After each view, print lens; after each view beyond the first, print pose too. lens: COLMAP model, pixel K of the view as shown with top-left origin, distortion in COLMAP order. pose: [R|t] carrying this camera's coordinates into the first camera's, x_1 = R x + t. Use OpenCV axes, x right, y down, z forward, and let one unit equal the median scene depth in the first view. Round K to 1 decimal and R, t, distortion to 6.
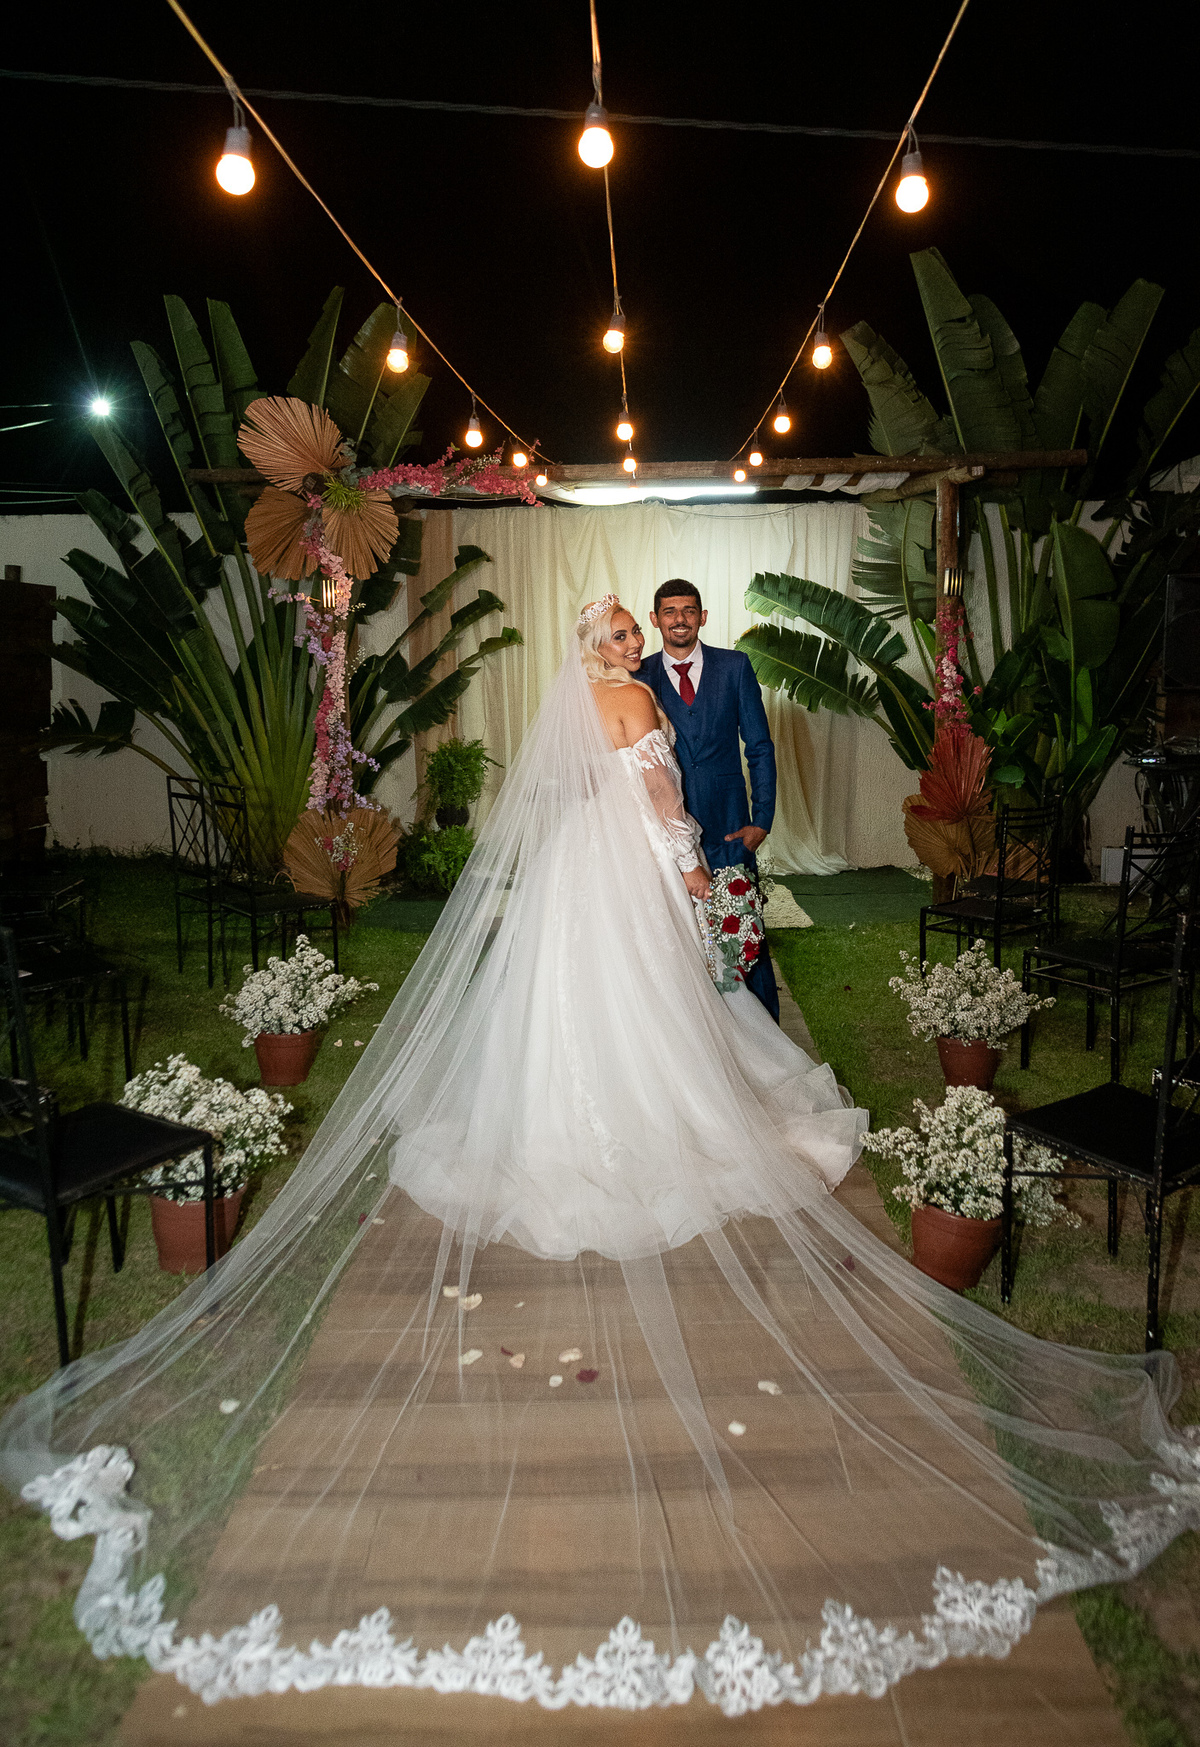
lens RADIAL K [[1179.8, 0, 655.2], [0, 1179.8, 740.9], [0, 0, 1]] dist [-0.017266, 0.001492]
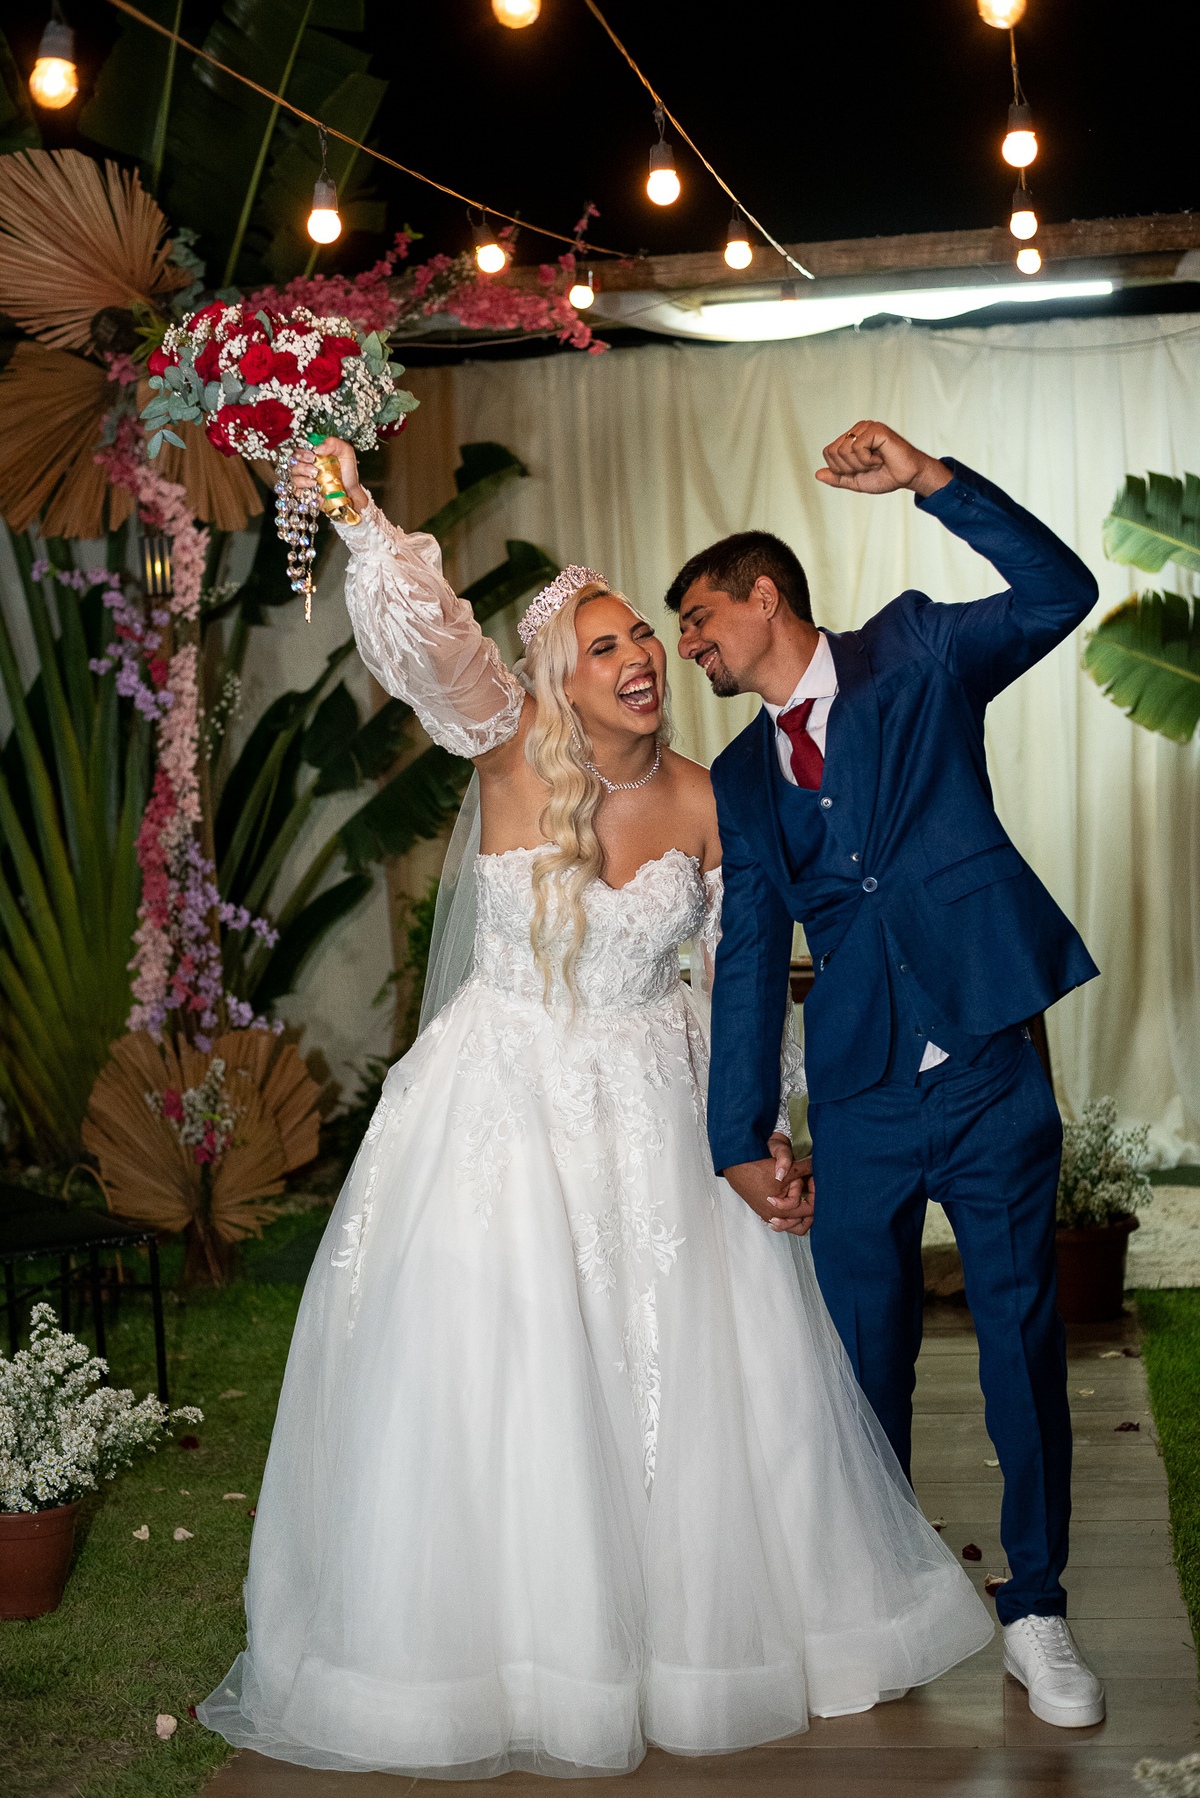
lens RADIAL K [[2653.6, 0, 627.4], [0, 2653.6, 924.9], [0, 0, 1]] dist [-0.071160, 0.000000]
pose [[0.986289, -0.018738, -0.163958, 0.062875], [0.022864, 0.999467, 0.023315, -0.003418], [0.163434, -0.026744, 0.986192, 0.001427]]
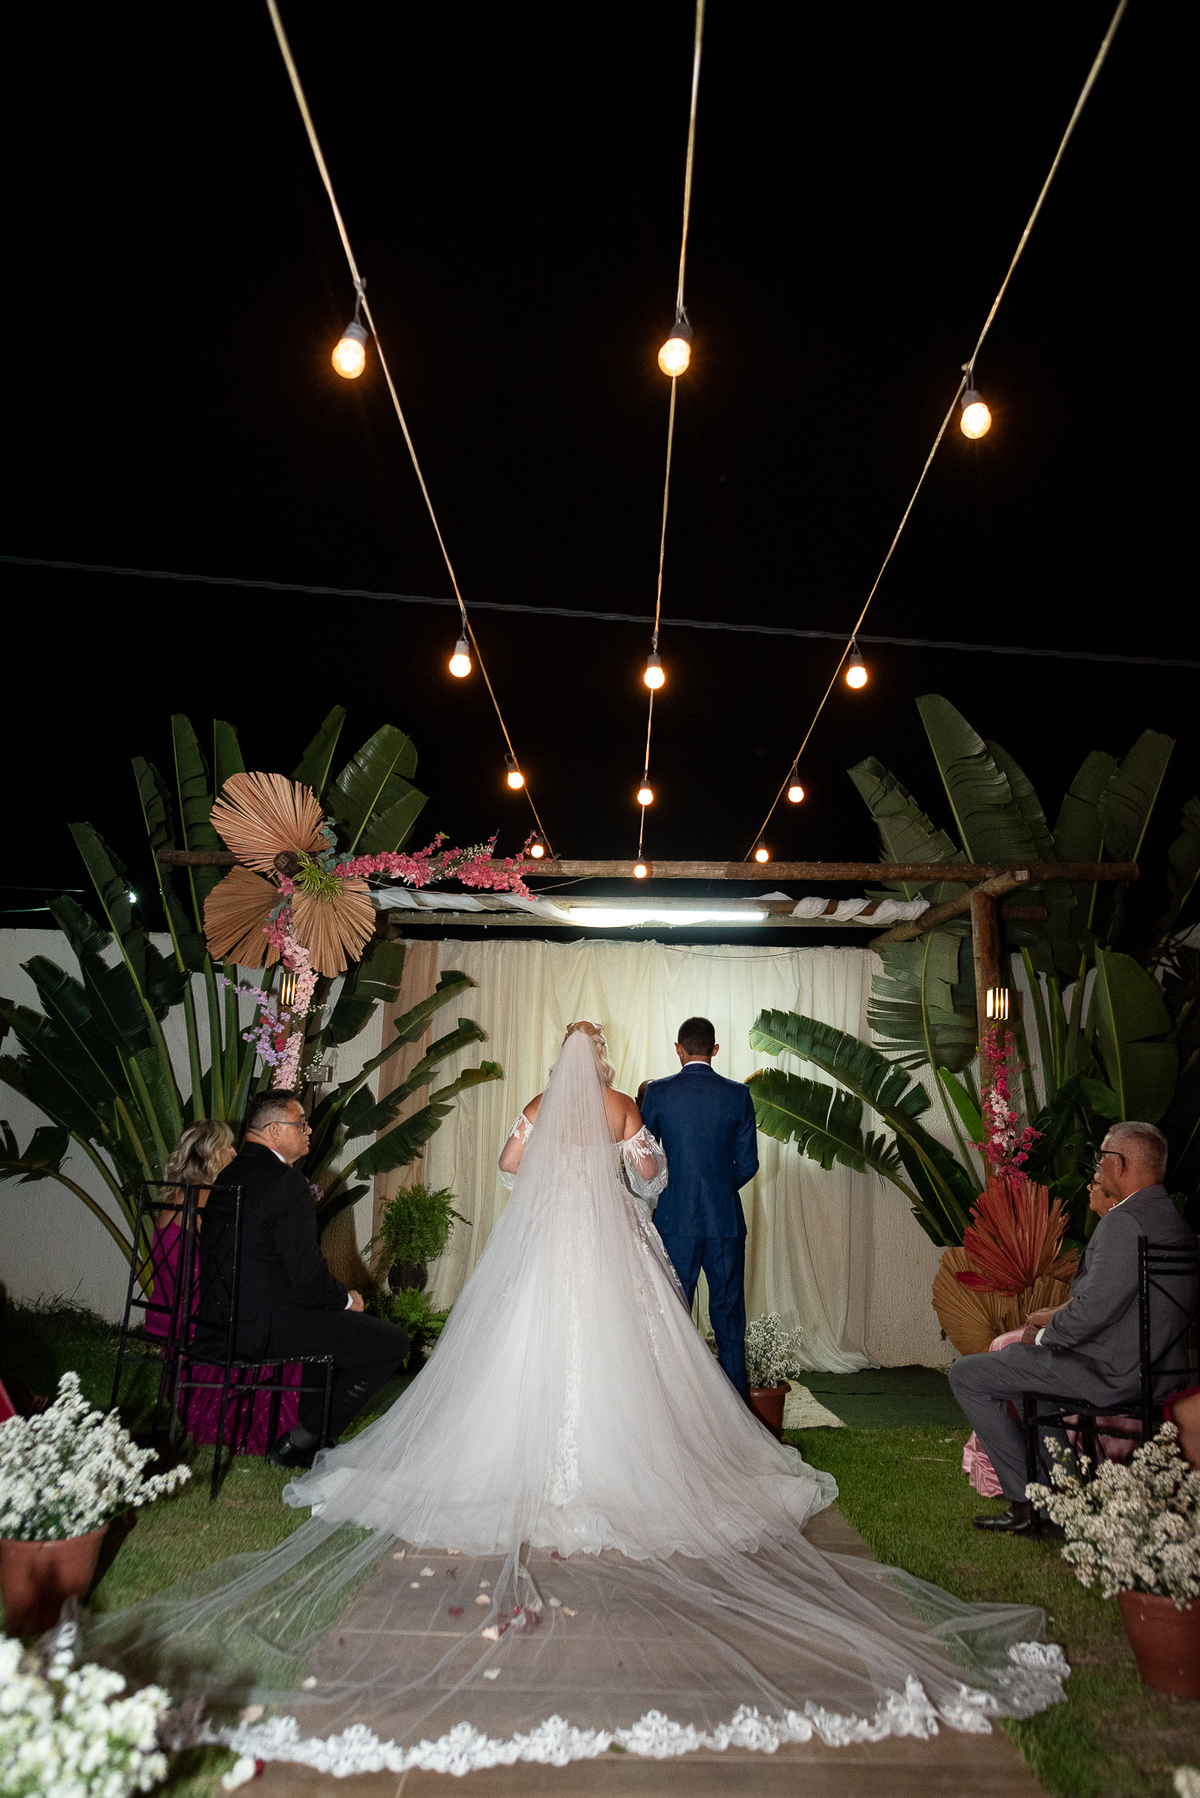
lens RADIAL K [[1062.3, 0, 595.9], [0, 1062.3, 914.2], [0, 0, 1]] dist [-0.036930, 0.005382]
pose [[0.998937, 0.032339, -0.032855, -0.019387], [-0.041158, 0.946663, -0.319585, 0.057893], [0.020767, 0.320598, 0.946988, 0.203395]]
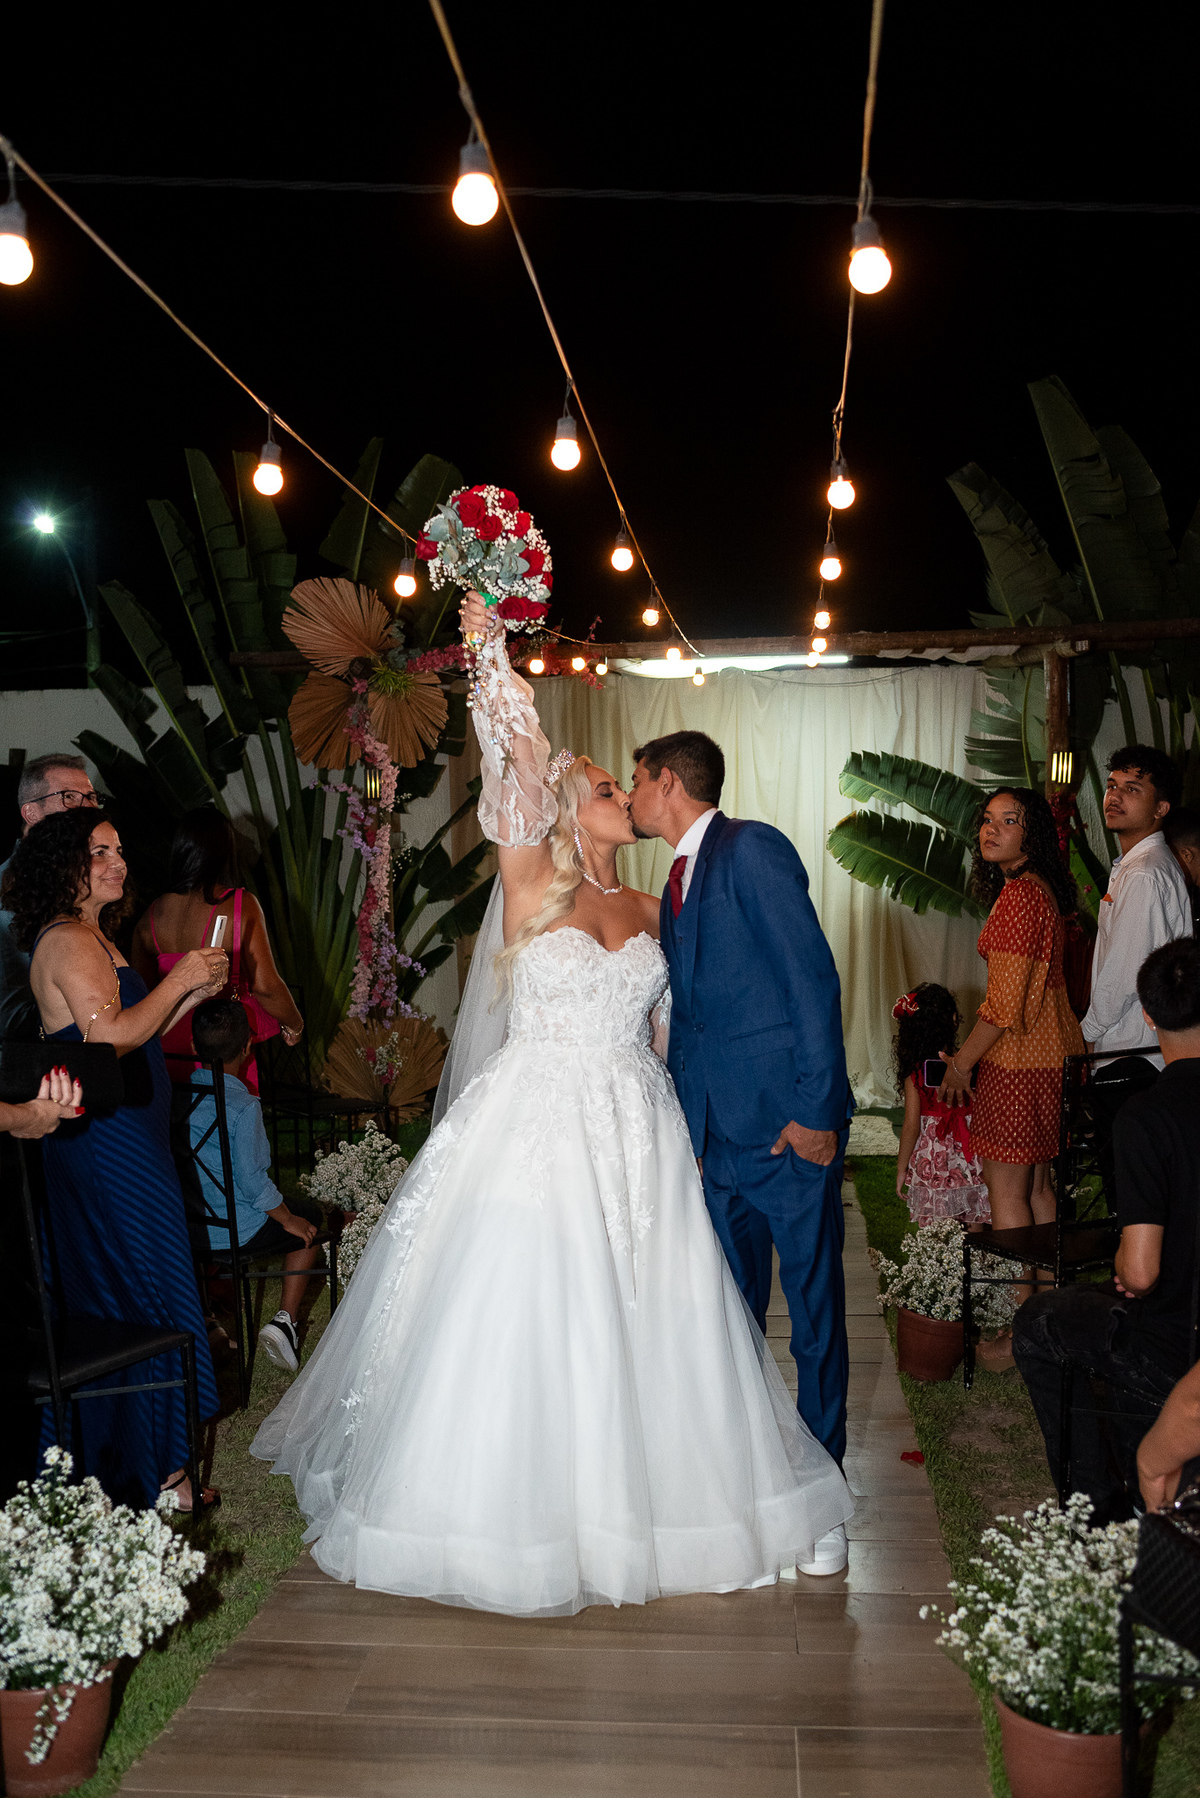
lens RADIAL K [[1843.0, 0, 629.9], [0, 1843.0, 934.9], [0, 0, 1]] dist [-0.020247, 0.000000]
pose [[0.996074, 0.002113, -0.088497, 0.045139], [-0.003673, 0.999841, -0.017473, 0.015713], [0.088446, 0.017730, 0.995923, -0.366034]]
